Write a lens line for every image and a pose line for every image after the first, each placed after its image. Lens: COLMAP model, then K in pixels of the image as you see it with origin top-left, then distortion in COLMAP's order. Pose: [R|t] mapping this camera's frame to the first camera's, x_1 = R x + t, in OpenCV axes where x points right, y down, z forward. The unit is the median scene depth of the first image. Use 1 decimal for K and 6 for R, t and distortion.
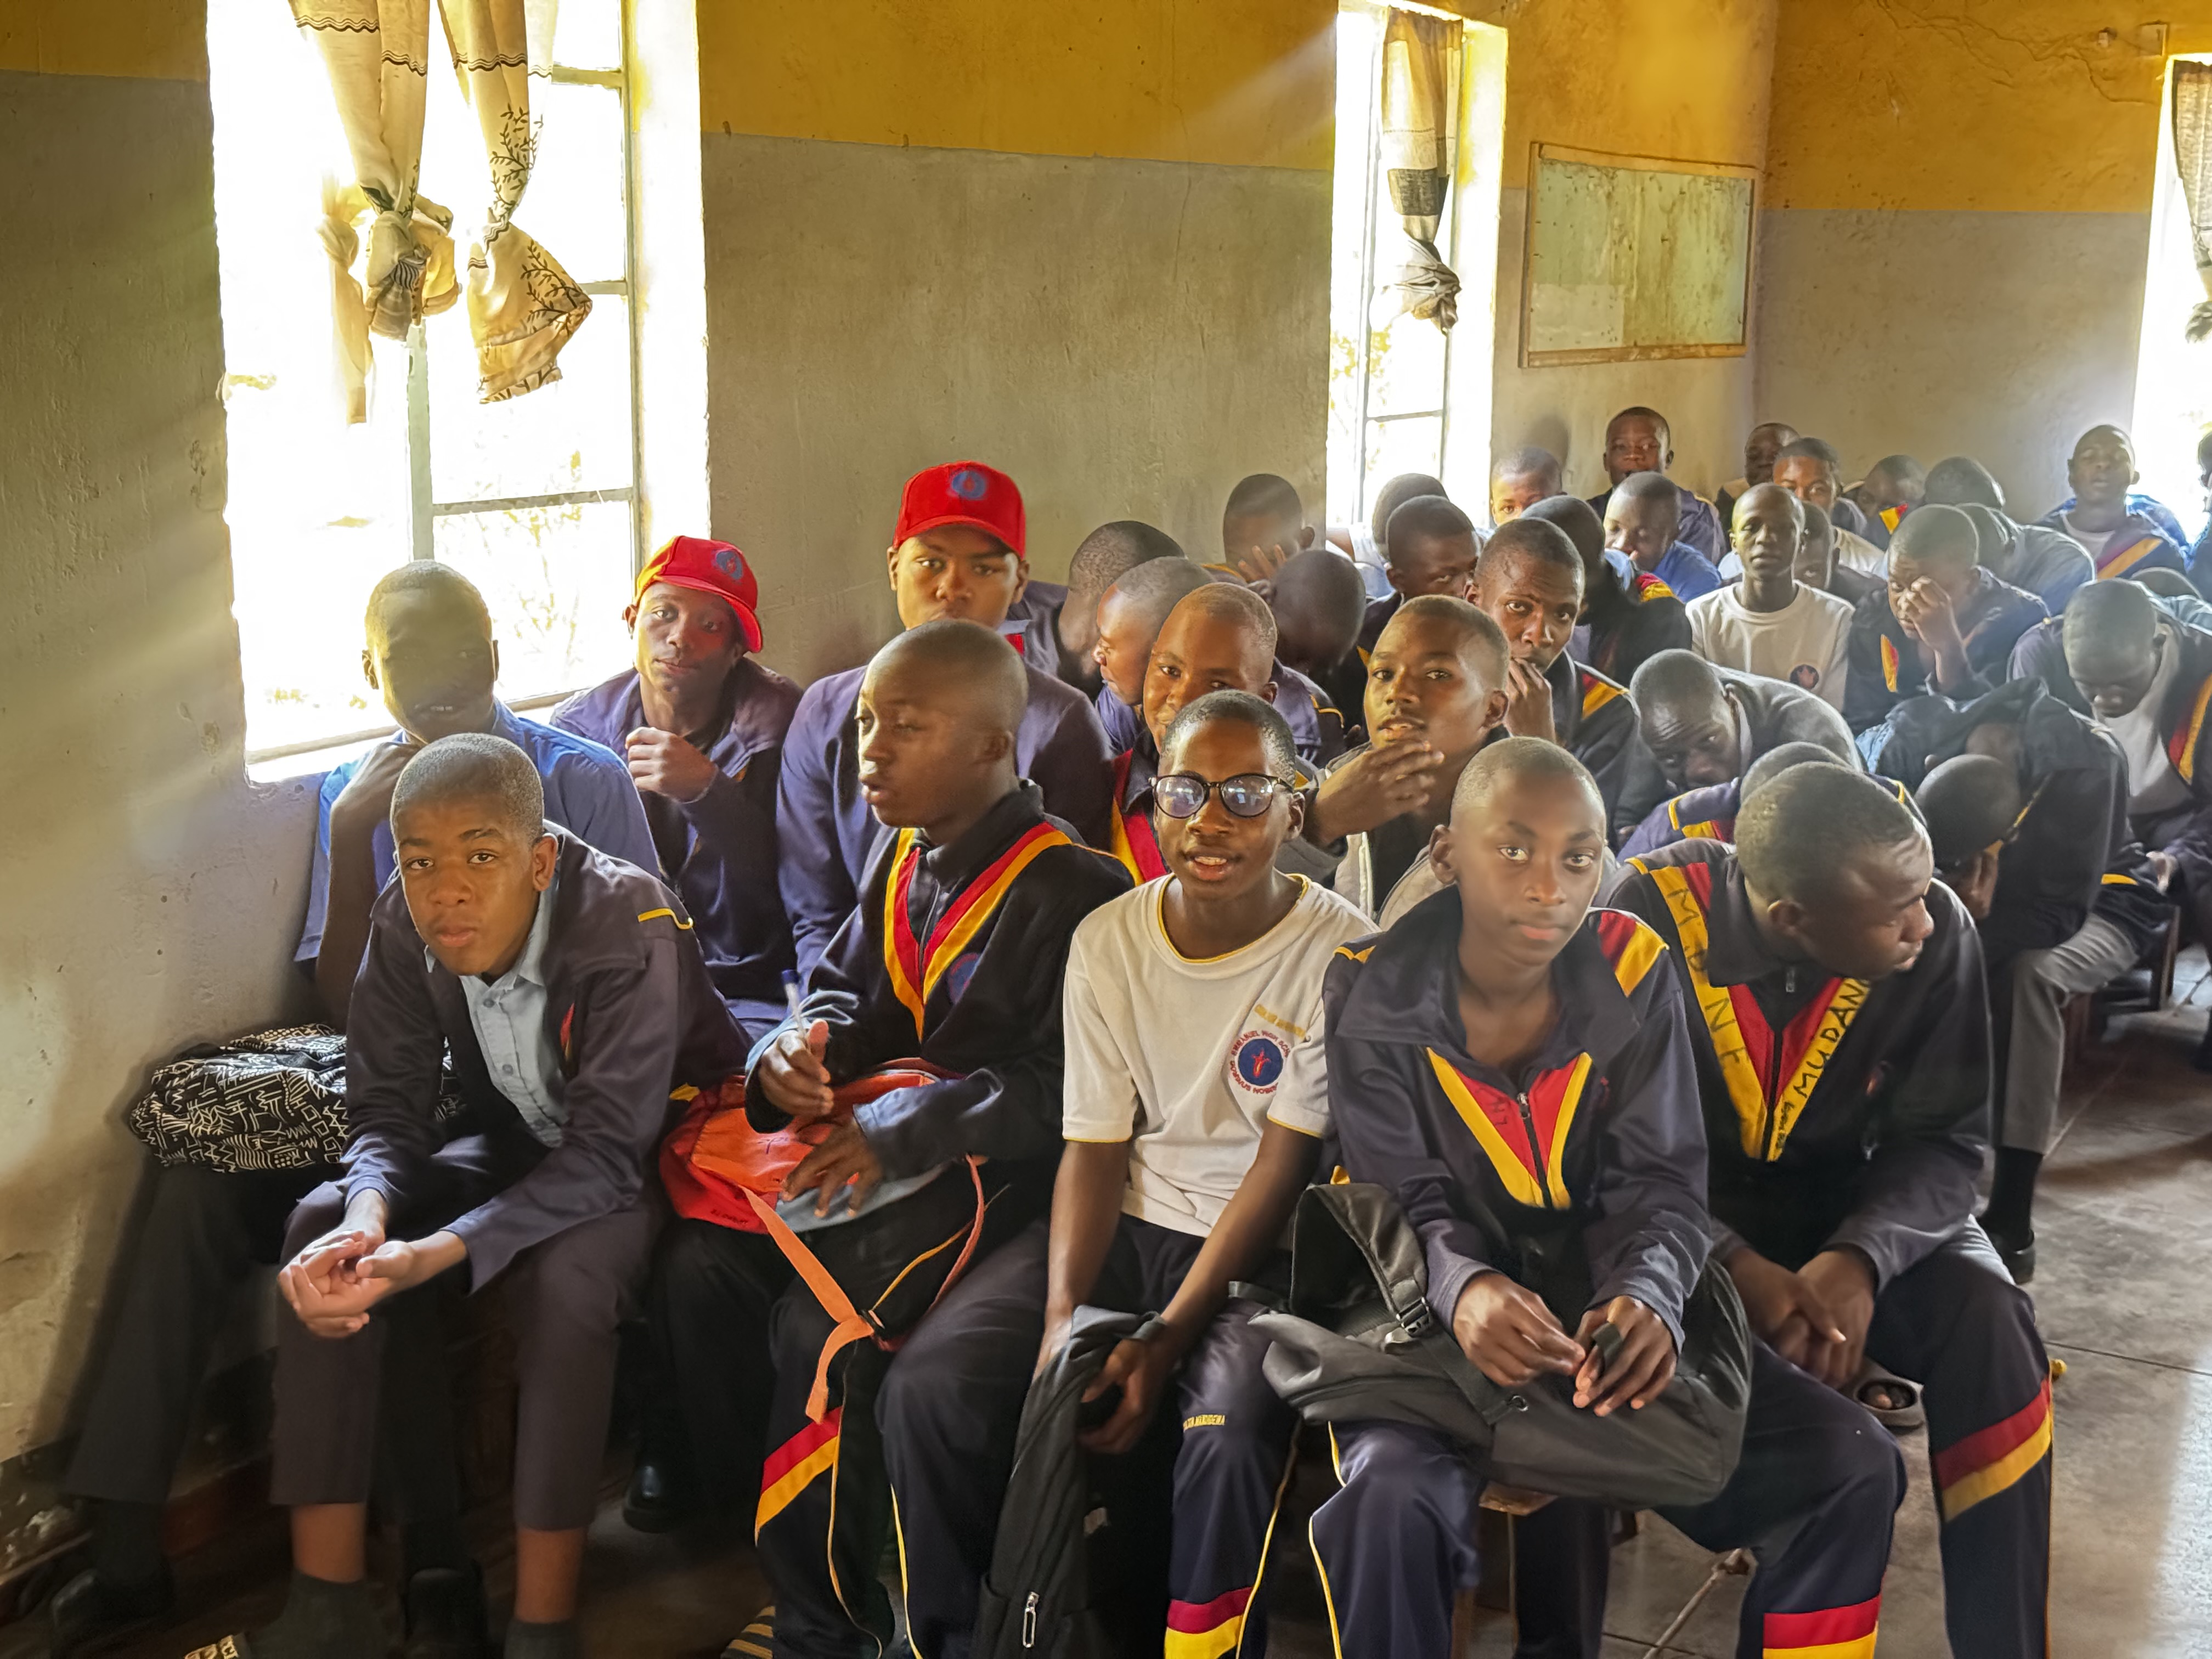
lens RADIAL K [[3092.9, 0, 1107.5], [0, 3092.9, 832.3], [0, 0, 1]] dist [0.024774, 0.000000]
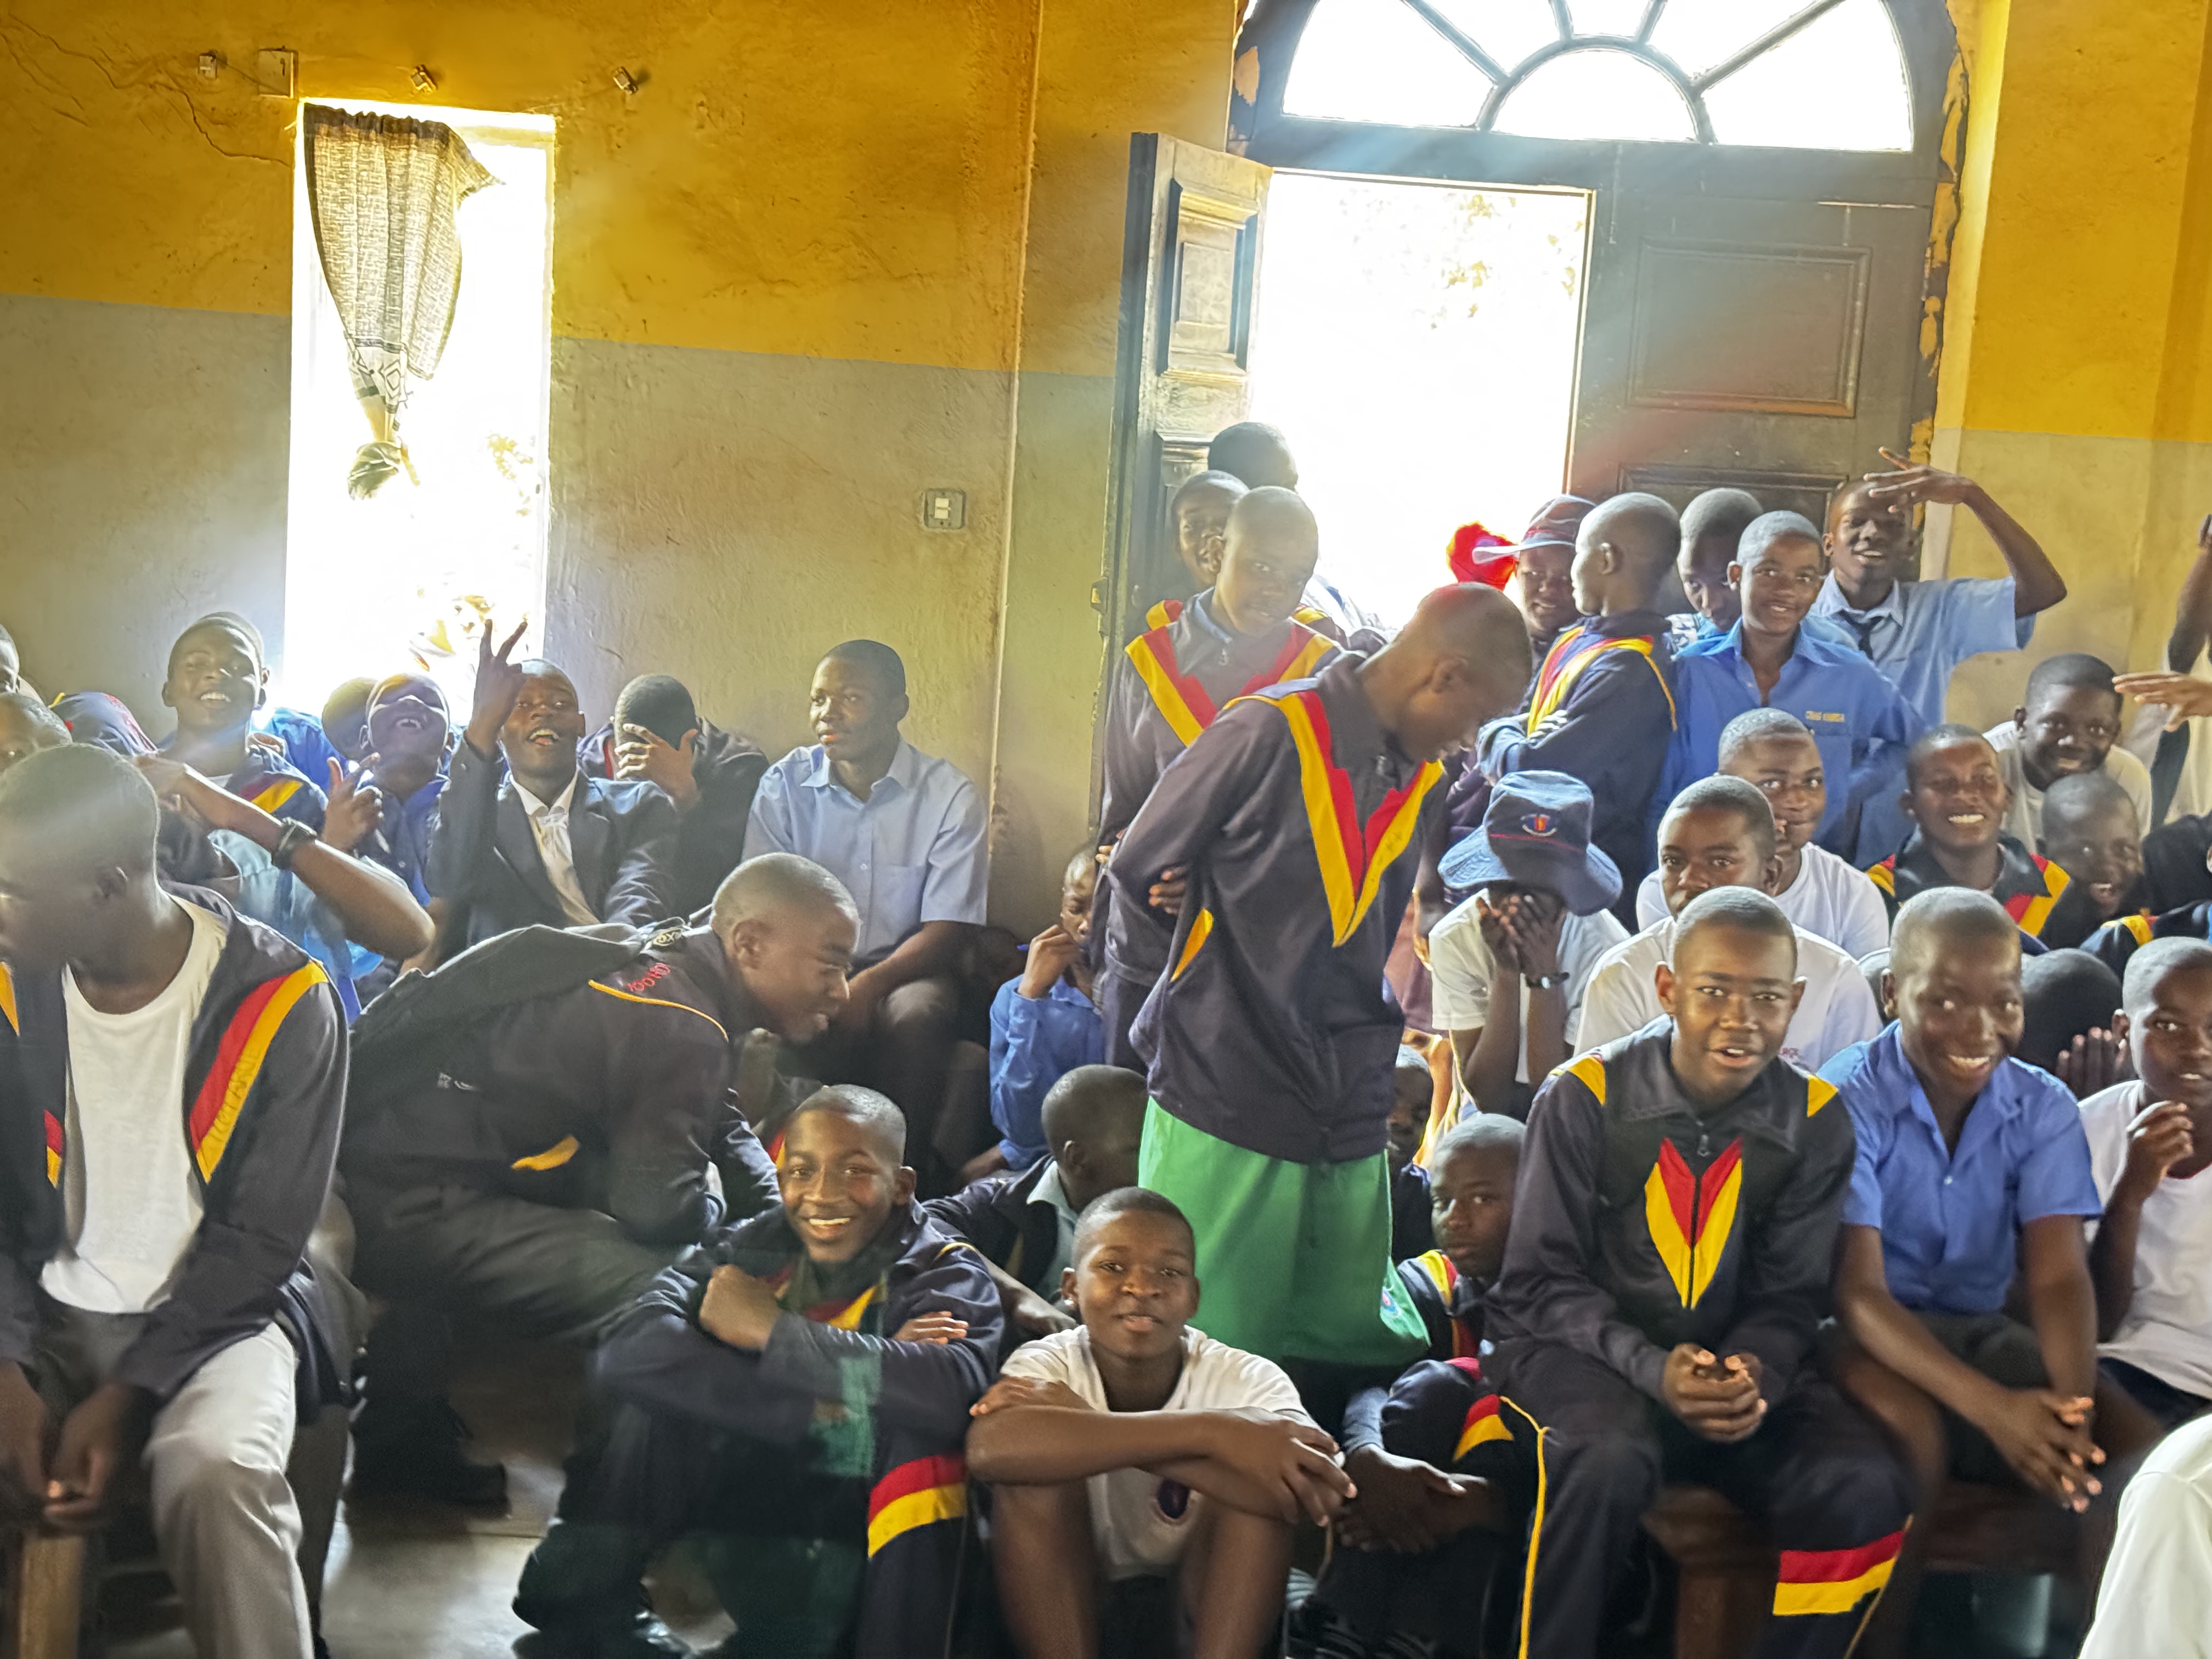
lens RADIAL K [[3092.9, 0, 1106.5], [0, 3092.9, 830.1], [0, 0, 1]] dist [0.024774, 0.000000]
pose [[0.874823, -0.021165, 0.483980, 0.155779], [0.038176, 0.998950, -0.025320, -0.057421], [-0.482936, 0.040627, 0.874713, 0.296193]]
